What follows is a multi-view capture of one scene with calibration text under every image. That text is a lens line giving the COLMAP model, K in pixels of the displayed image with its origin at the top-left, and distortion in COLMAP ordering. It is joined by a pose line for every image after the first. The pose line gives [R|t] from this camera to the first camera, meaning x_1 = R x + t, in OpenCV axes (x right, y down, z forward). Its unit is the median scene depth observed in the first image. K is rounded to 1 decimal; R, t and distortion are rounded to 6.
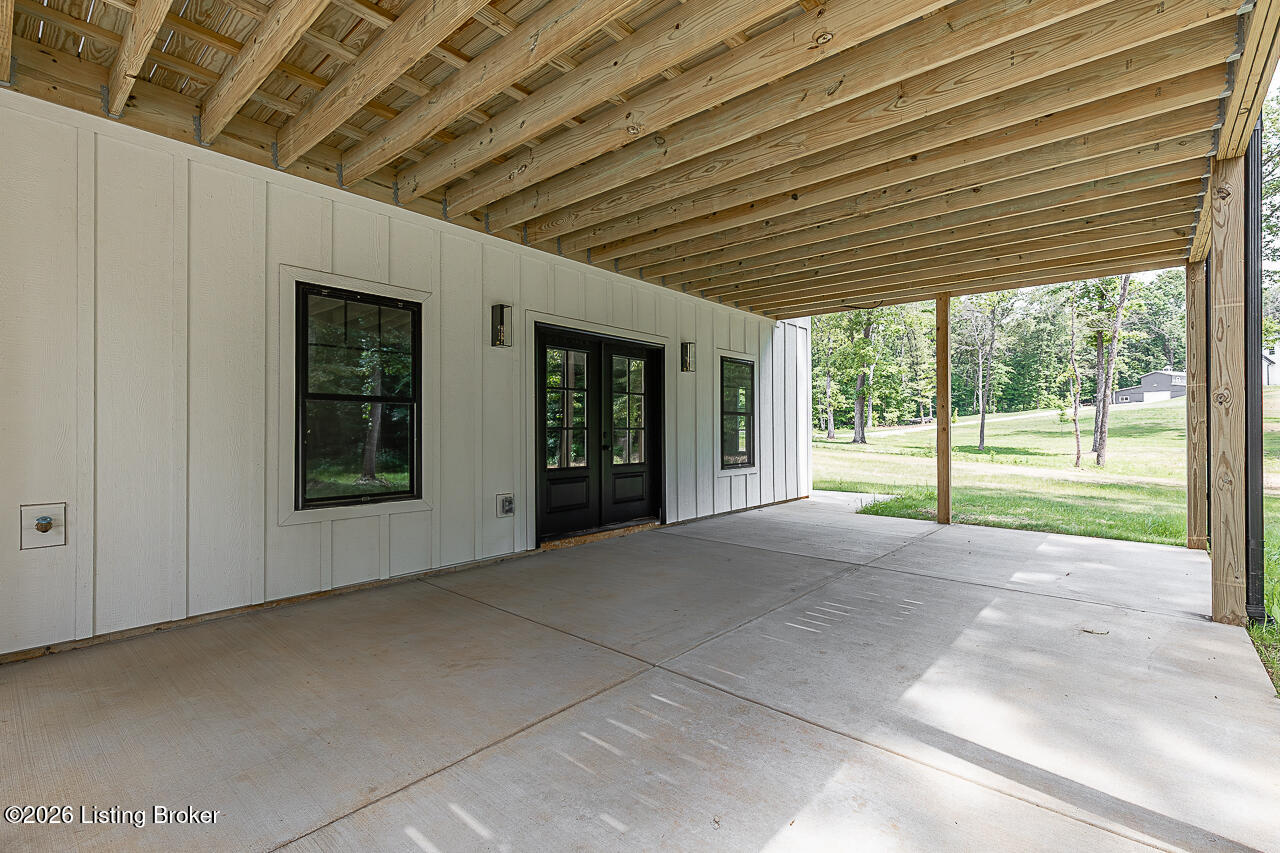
lens RADIAL K [[576.5, 0, 649.3], [0, 576.5, 431.5], [0, 0, 1]] dist [0.010622, -0.003138]
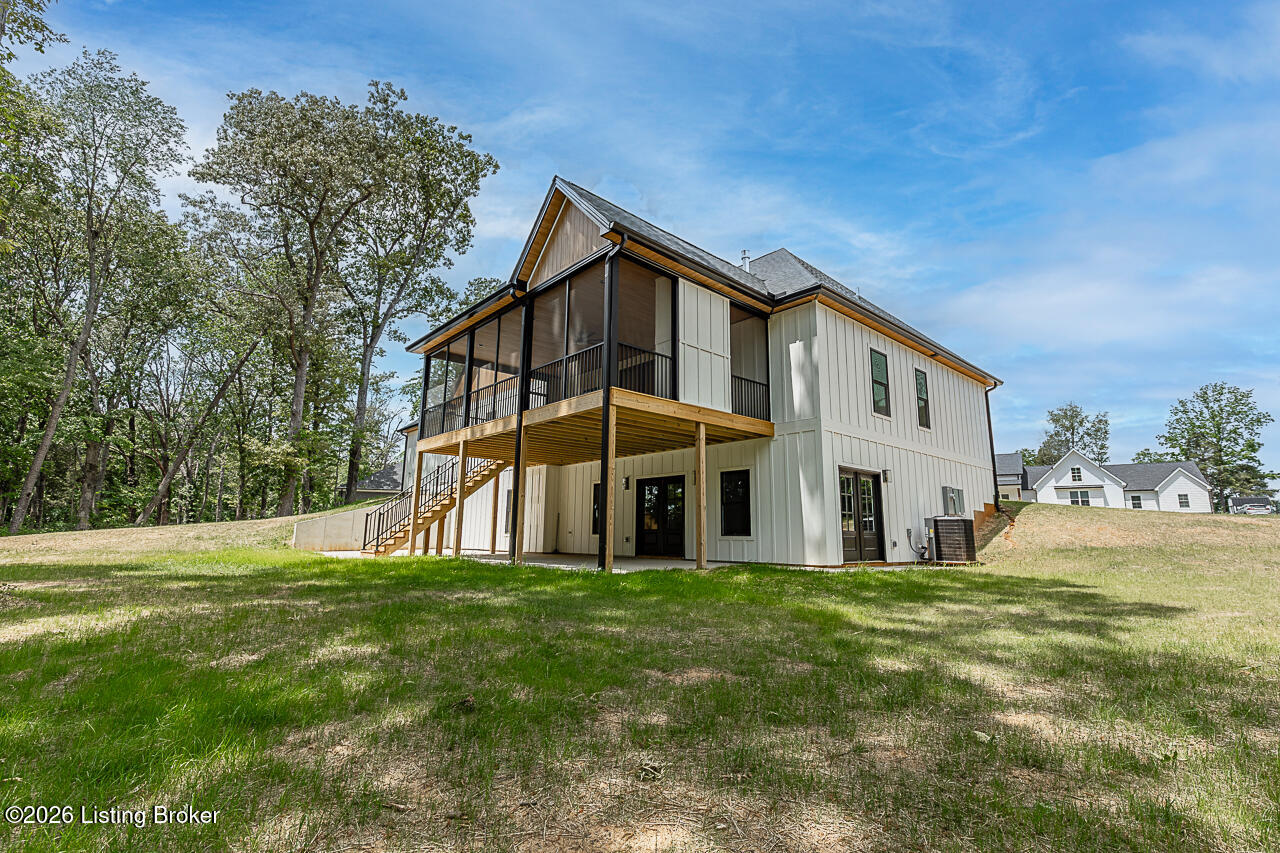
lens RADIAL K [[576.5, 0, 644.2], [0, 576.5, 429.6], [0, 0, 1]] dist [0.010622, -0.003138]
pose [[-0.125734, -0.179997, -0.975598, 2.959043], [-0.015595, 0.983640, -0.179471, 0.101601], [0.991941, -0.007351, -0.126484, 1.494513]]
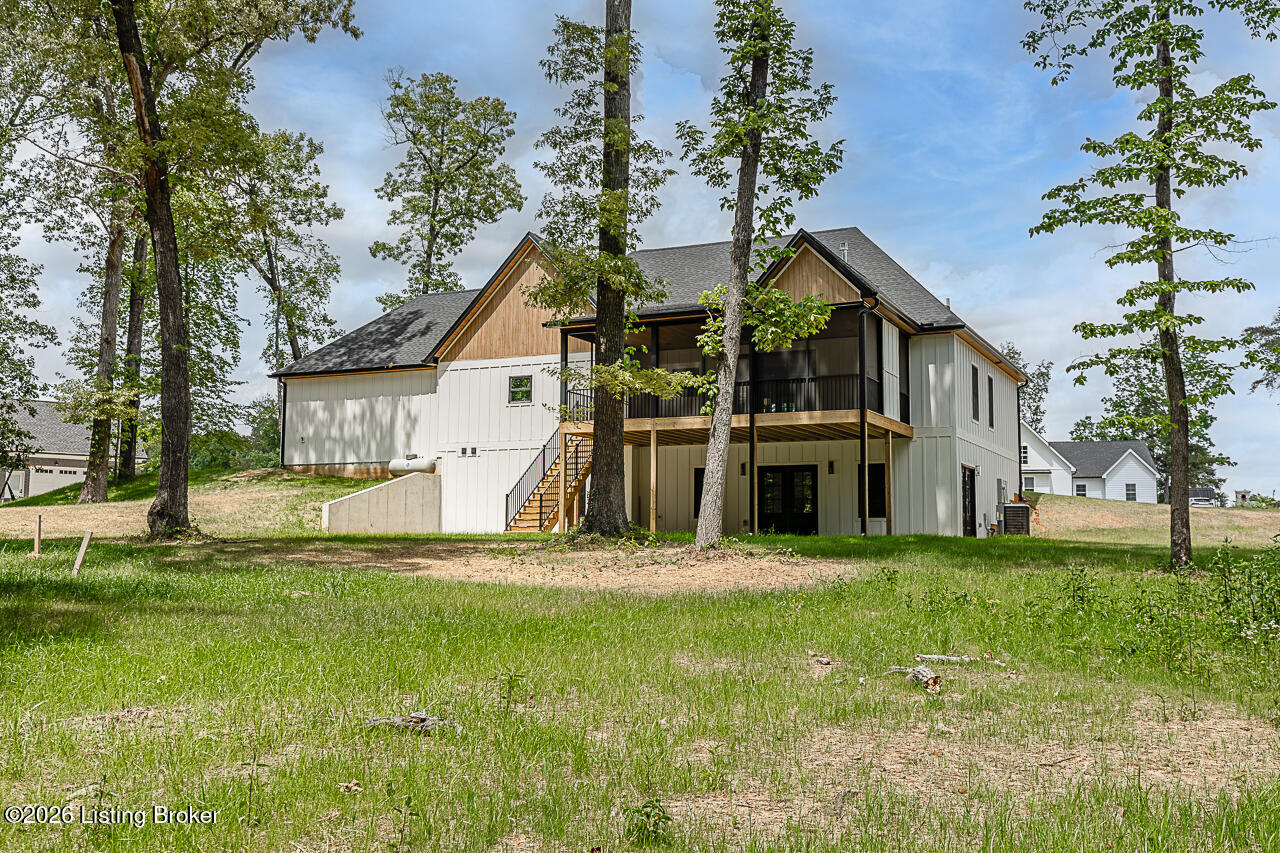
lens RADIAL K [[1225.2, 0, 637.0], [0, 1225.2, 425.1], [0, 0, 1]] dist [0.030840, 0.000000]
pose [[0.250887, -0.098216, -0.963021, 6.520452], [-0.013256, 0.994398, -0.104870, 0.320267], [0.967926, 0.039076, 0.248180, -1.407085]]
